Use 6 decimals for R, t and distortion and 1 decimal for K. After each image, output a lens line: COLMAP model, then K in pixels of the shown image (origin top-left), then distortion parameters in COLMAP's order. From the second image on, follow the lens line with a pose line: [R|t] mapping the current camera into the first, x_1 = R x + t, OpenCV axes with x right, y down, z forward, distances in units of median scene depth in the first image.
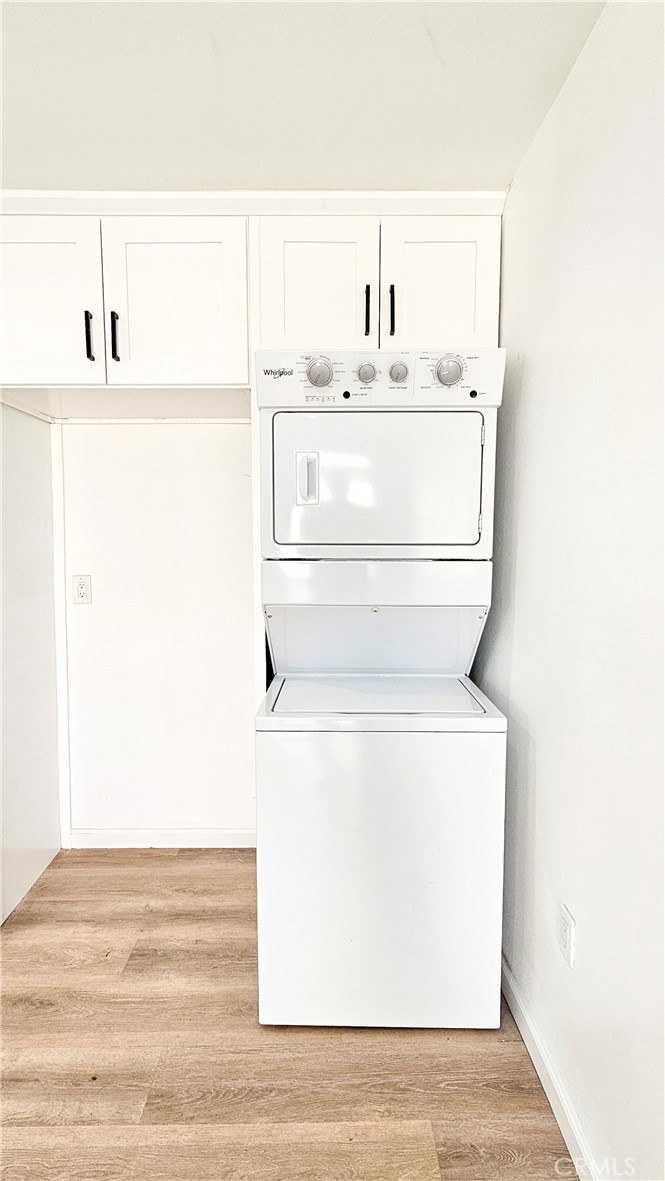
lens RADIAL K [[596.8, 0, 329.6], [0, 596.8, 594.0], [0, 0, 1]] dist [0.003032, -0.001158]
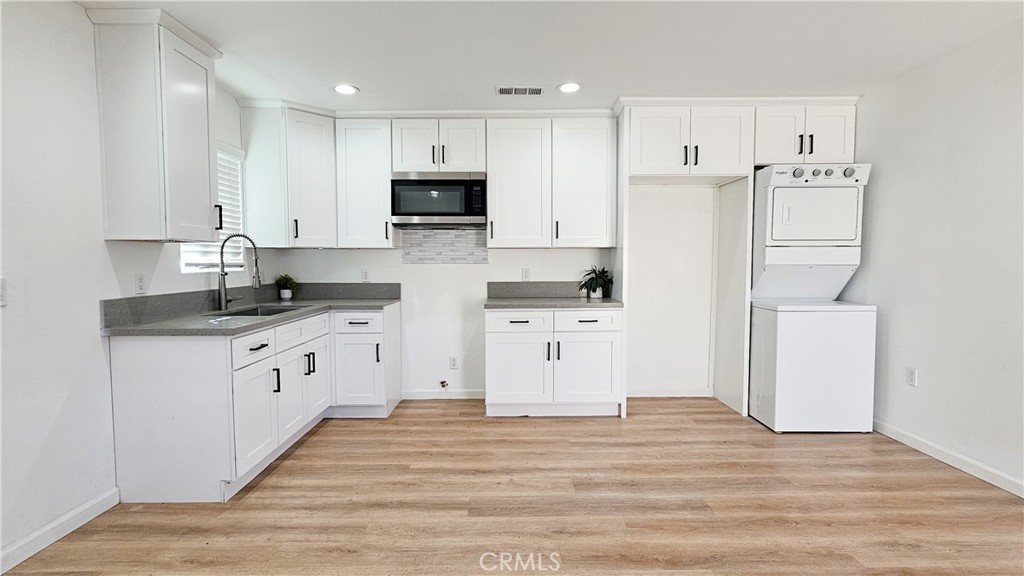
lens RADIAL K [[517.5, 0, 512.9], [0, 517.5, 292.7], [0, 0, 1]] dist [0.003032, -0.001158]
pose [[0.999989, -0.001099, -0.004623, -1.169204], [0.000920, 0.999255, -0.038586, 0.219782], [0.004662, 0.038581, 0.999245, -1.153458]]
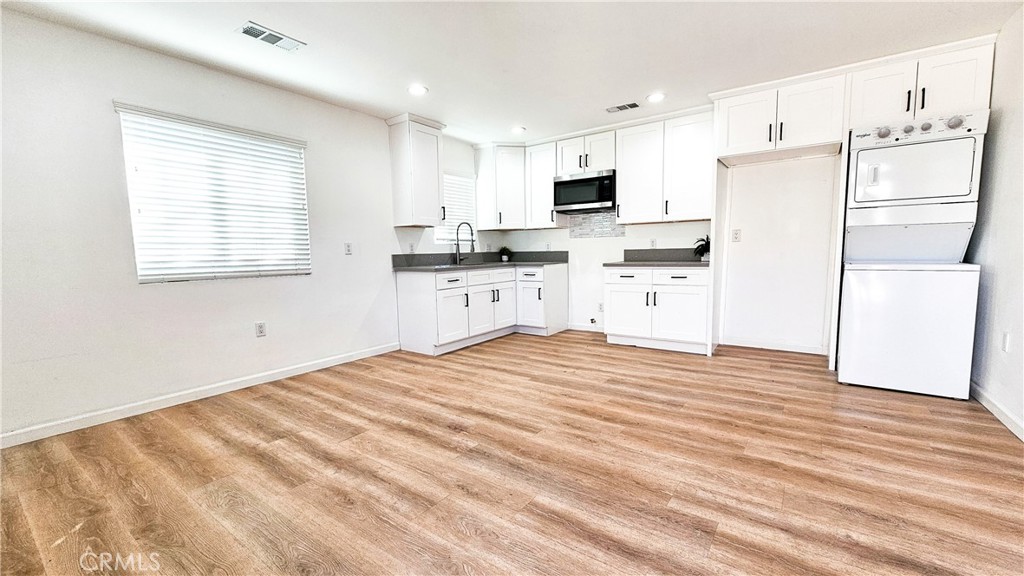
lens RADIAL K [[415.5, 0, 514.8], [0, 415.5, 292.6], [0, 0, 1]] dist [-0.000304, -0.000429]
pose [[0.809698, 0.045938, -0.585046, -0.216397], [-0.040998, 0.998924, 0.021696, 0.331693], [0.585413, 0.006418, 0.810710, -1.324320]]
